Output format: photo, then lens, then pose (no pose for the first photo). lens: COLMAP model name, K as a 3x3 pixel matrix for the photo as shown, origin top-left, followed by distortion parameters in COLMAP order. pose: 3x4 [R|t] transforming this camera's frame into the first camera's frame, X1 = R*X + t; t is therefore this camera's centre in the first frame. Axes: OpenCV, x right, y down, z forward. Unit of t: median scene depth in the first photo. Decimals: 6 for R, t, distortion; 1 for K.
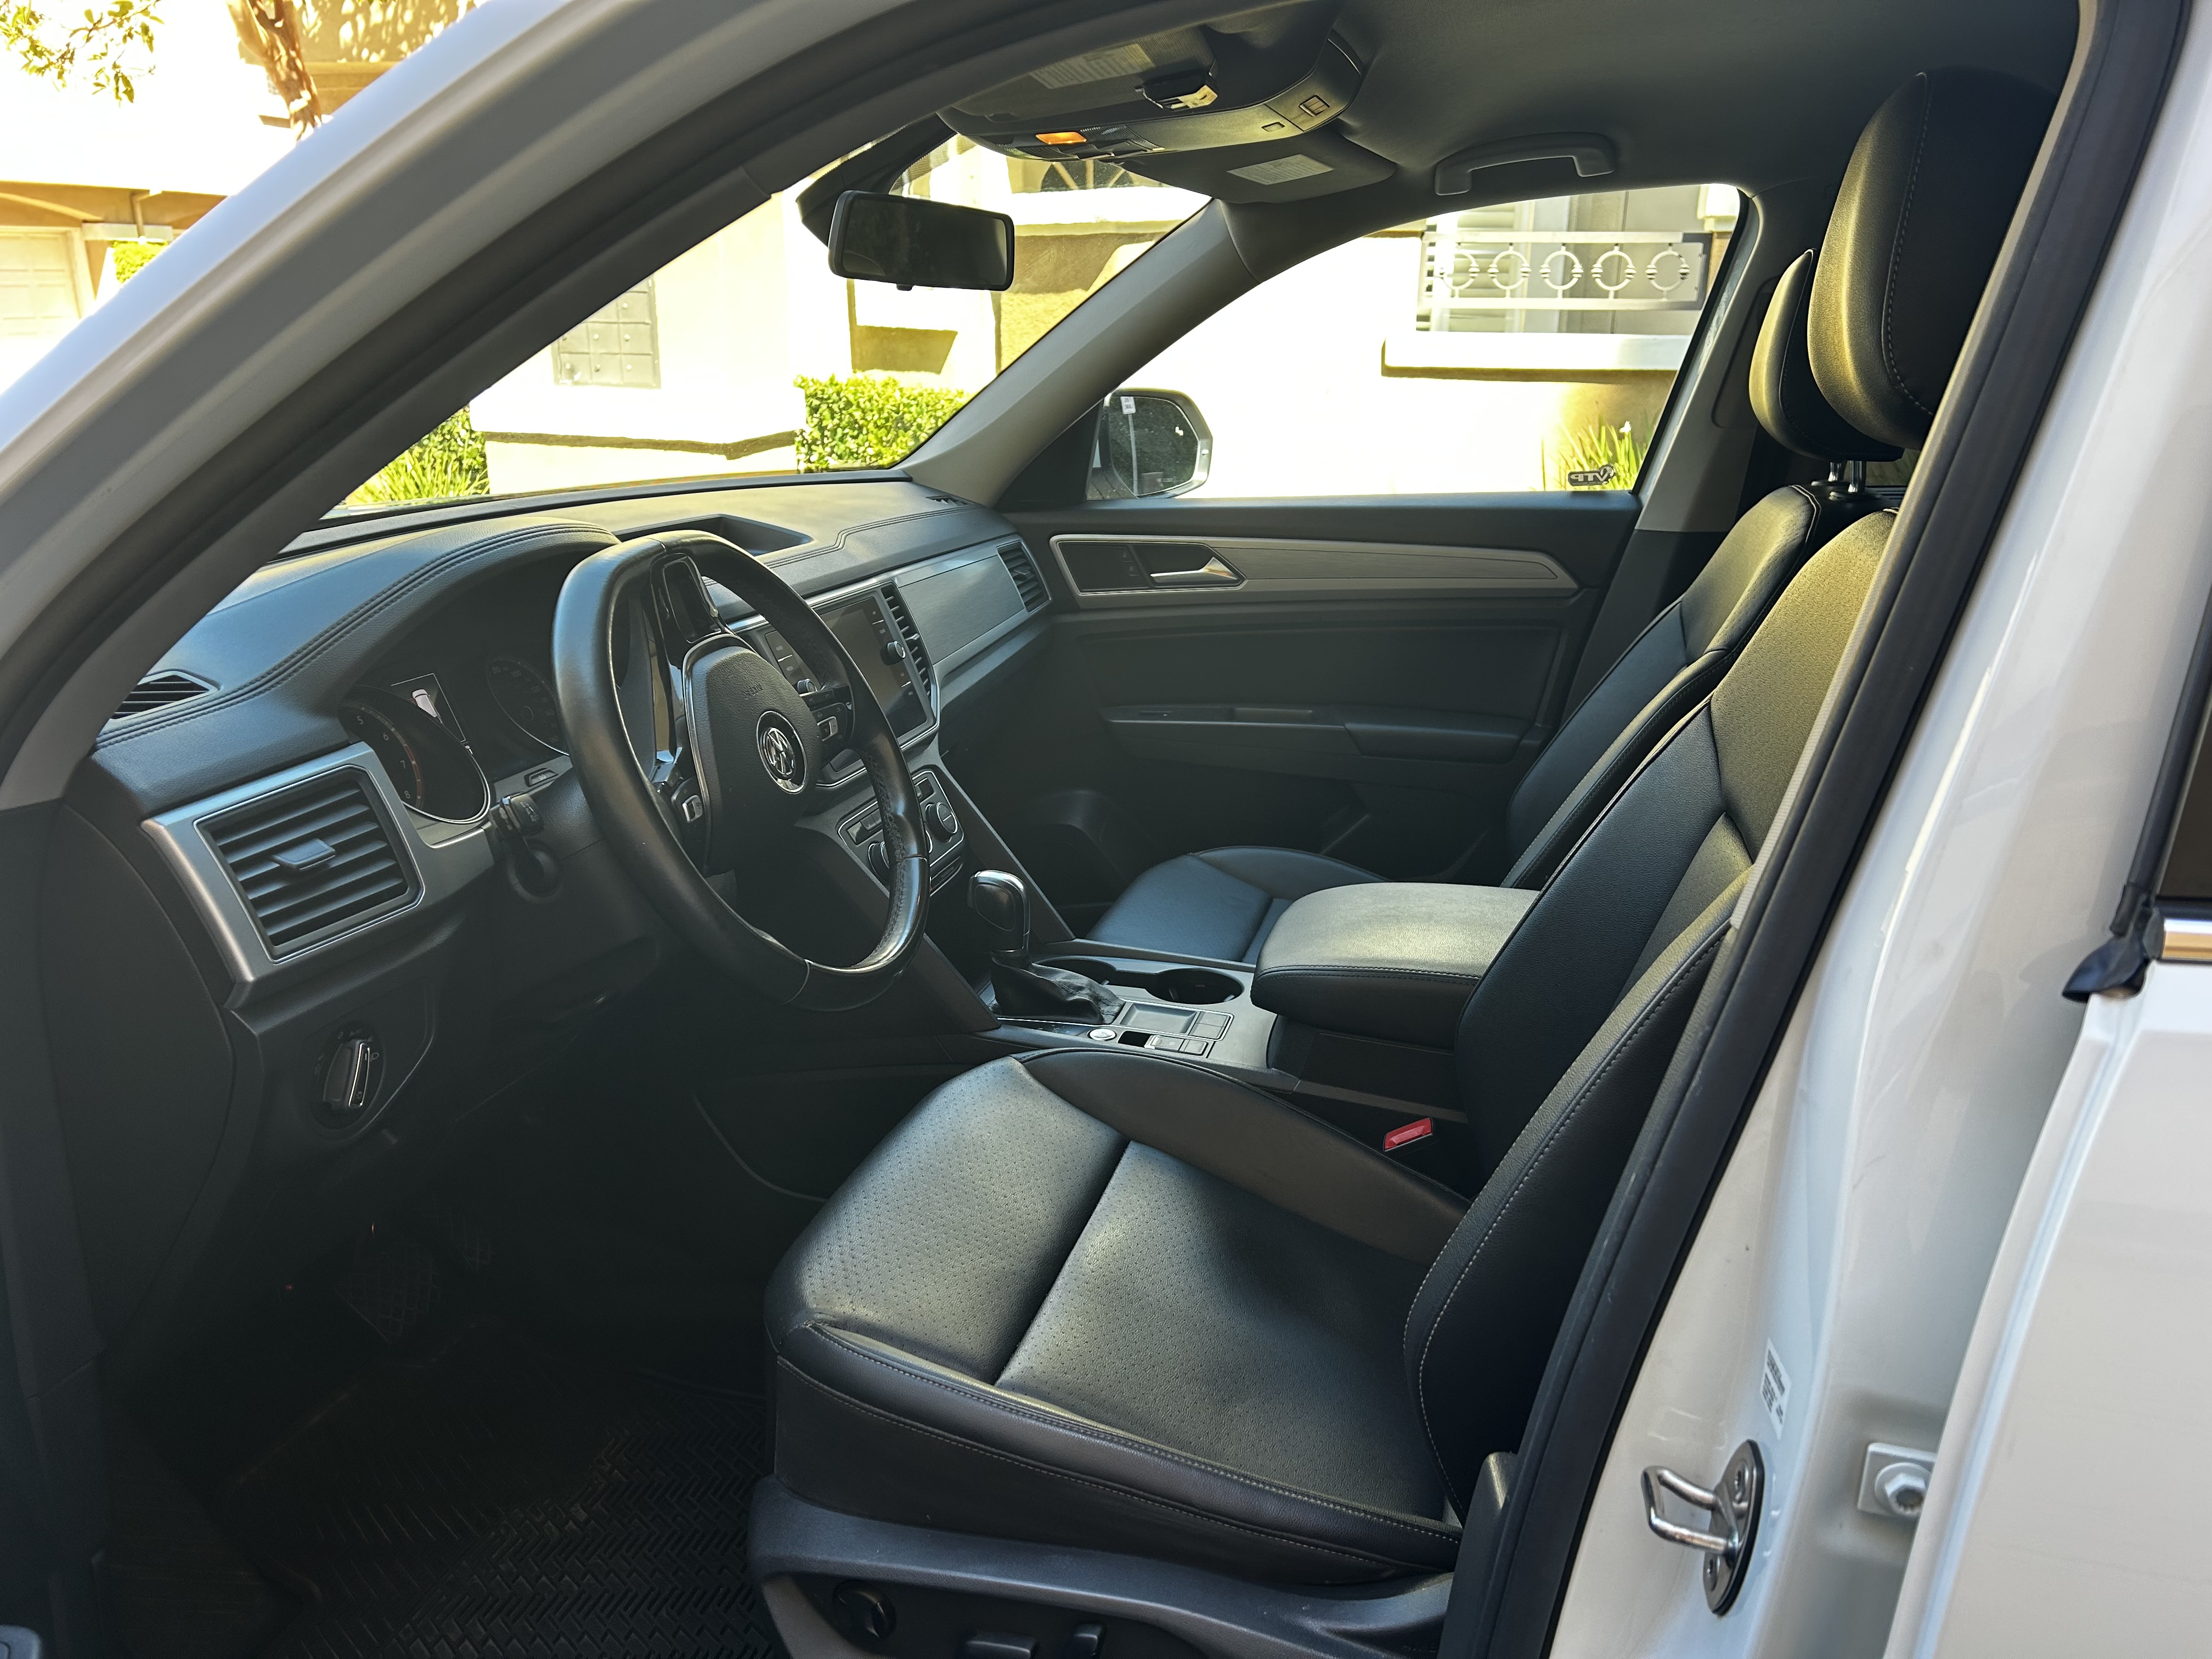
lens RADIAL K [[1665.7, 0, 1094.1], [0, 1665.7, 833.3], [0, 0, 1]] dist [0.042766, -0.057491]
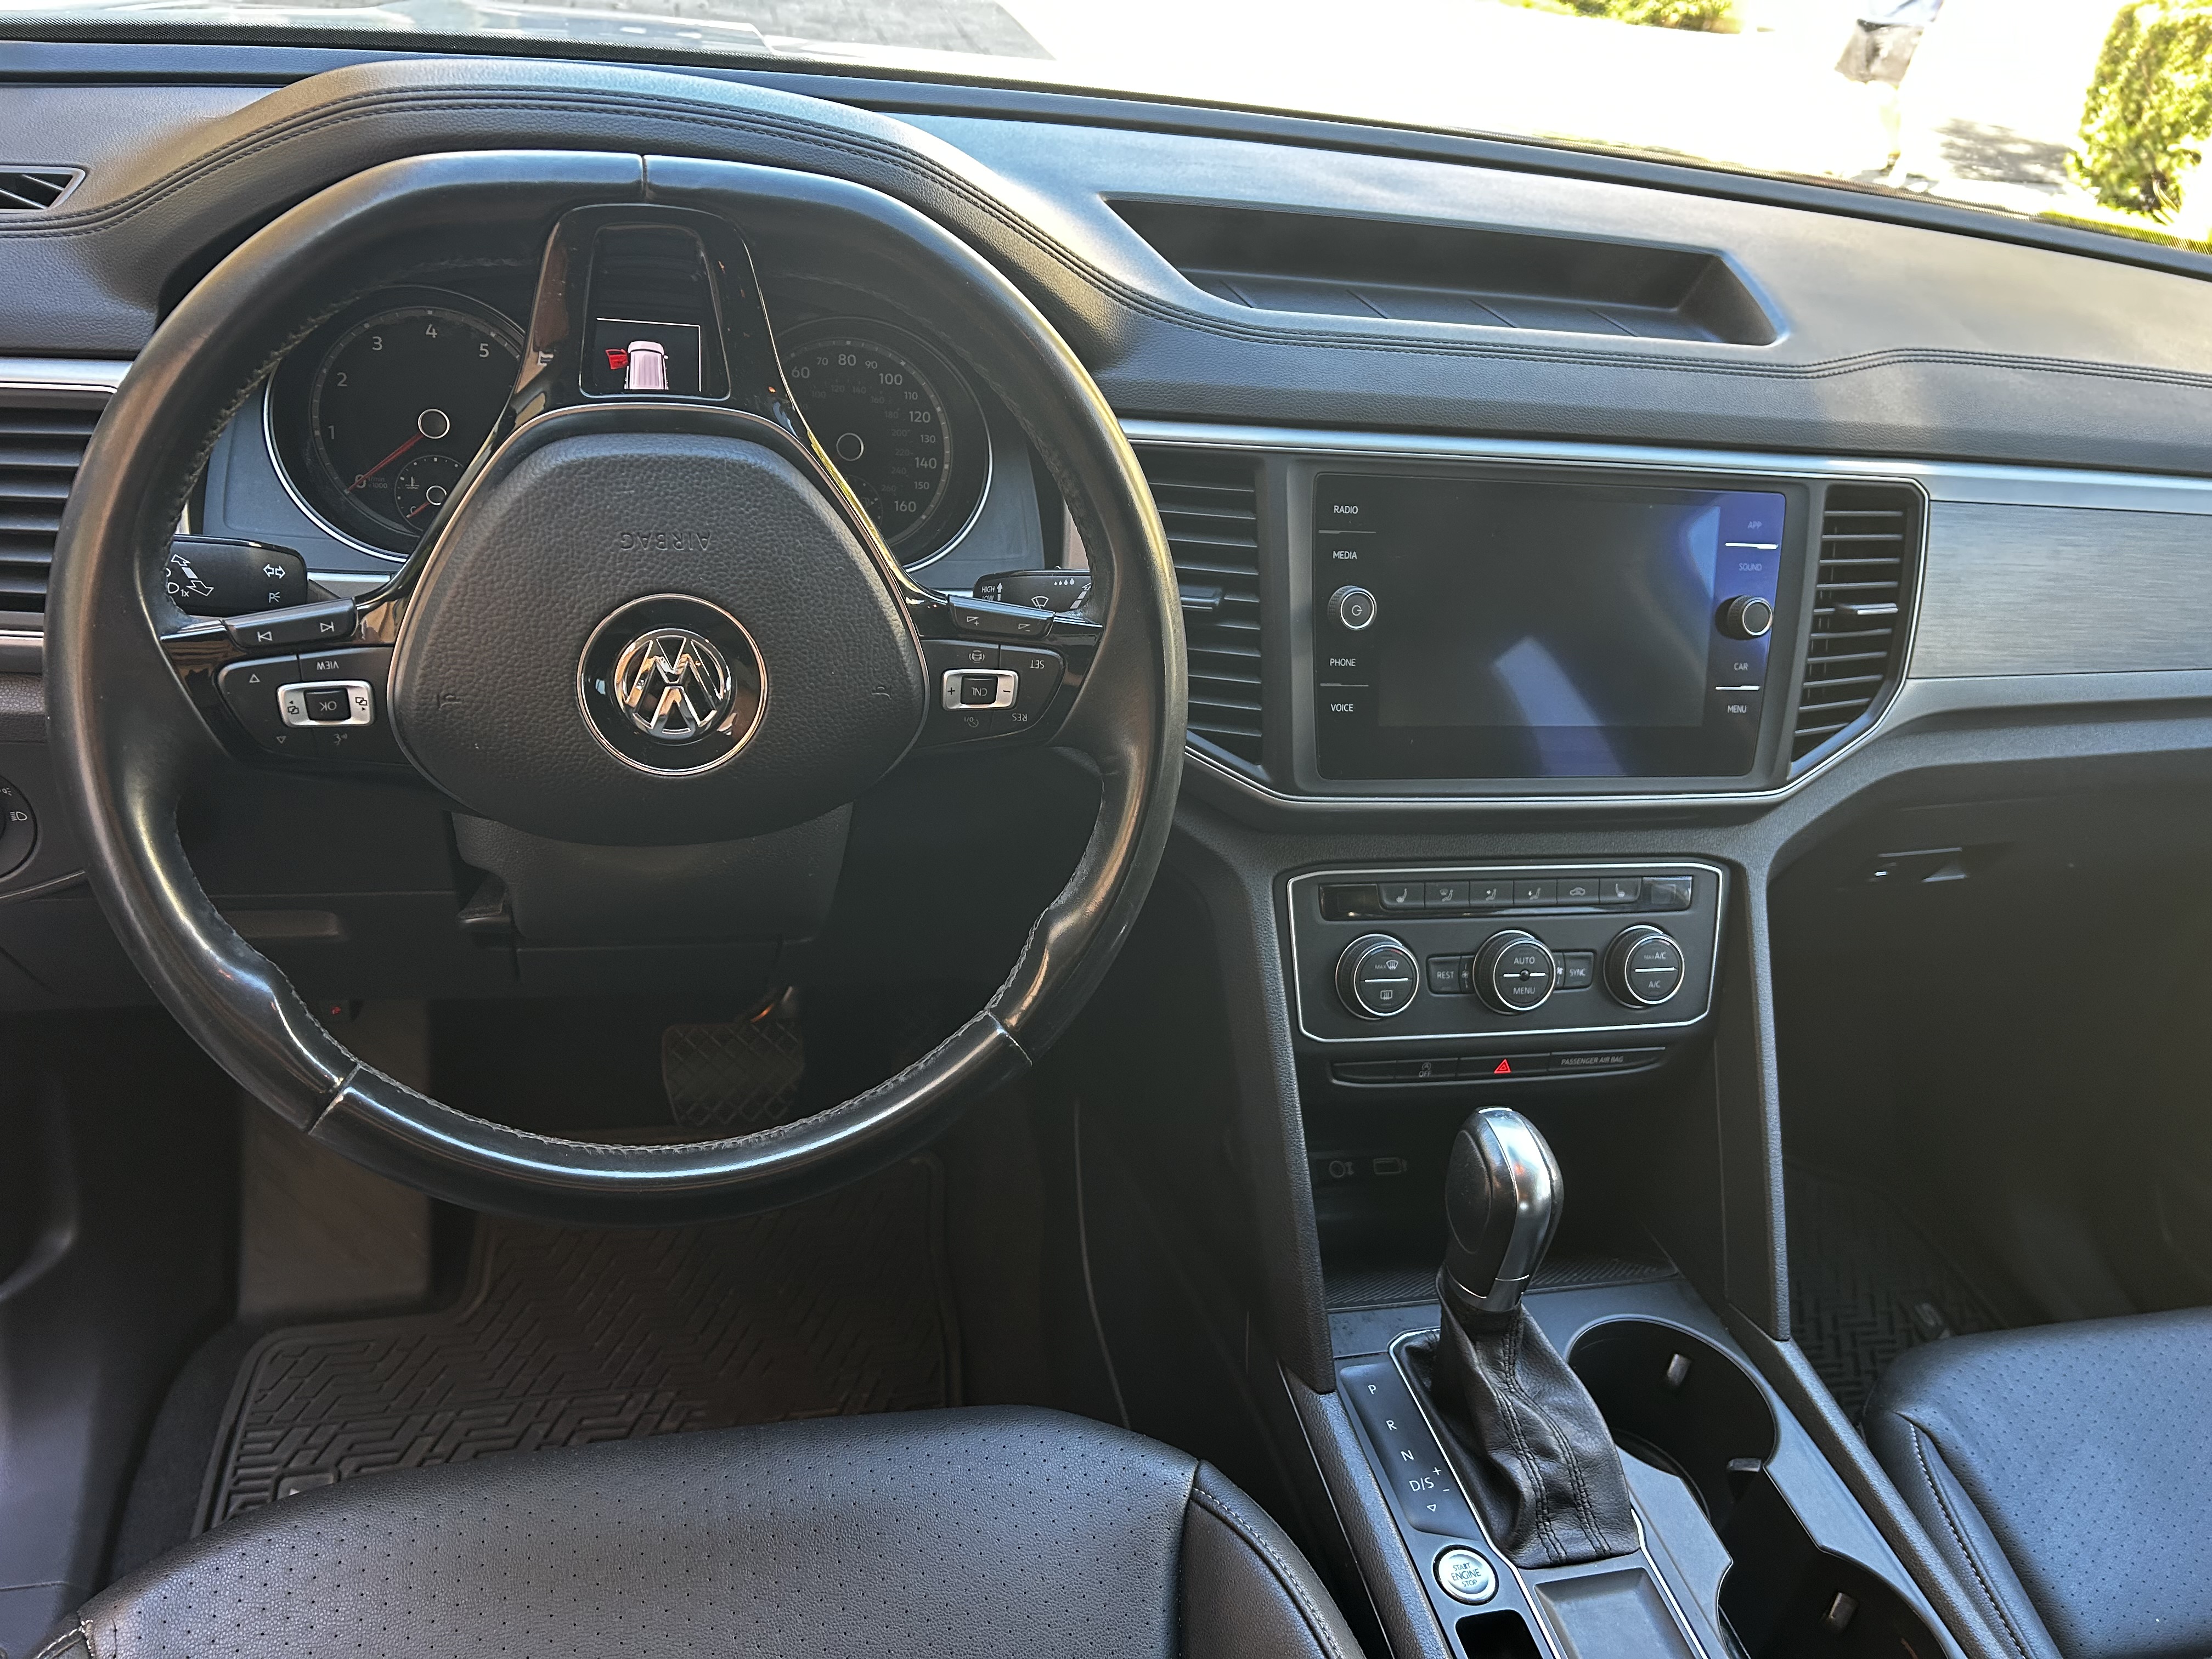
lens RADIAL K [[1665.7, 0, 1097.6], [0, 1665.7, 837.3], [0, 0, 1]] dist [0.042766, -0.057491]
pose [[0.492666, 0.514839, -0.701585, 0.041062], [-0.371309, 0.853509, 0.365584, -0.042580], [0.787026, 0.080394, 0.611659, 0.150699]]
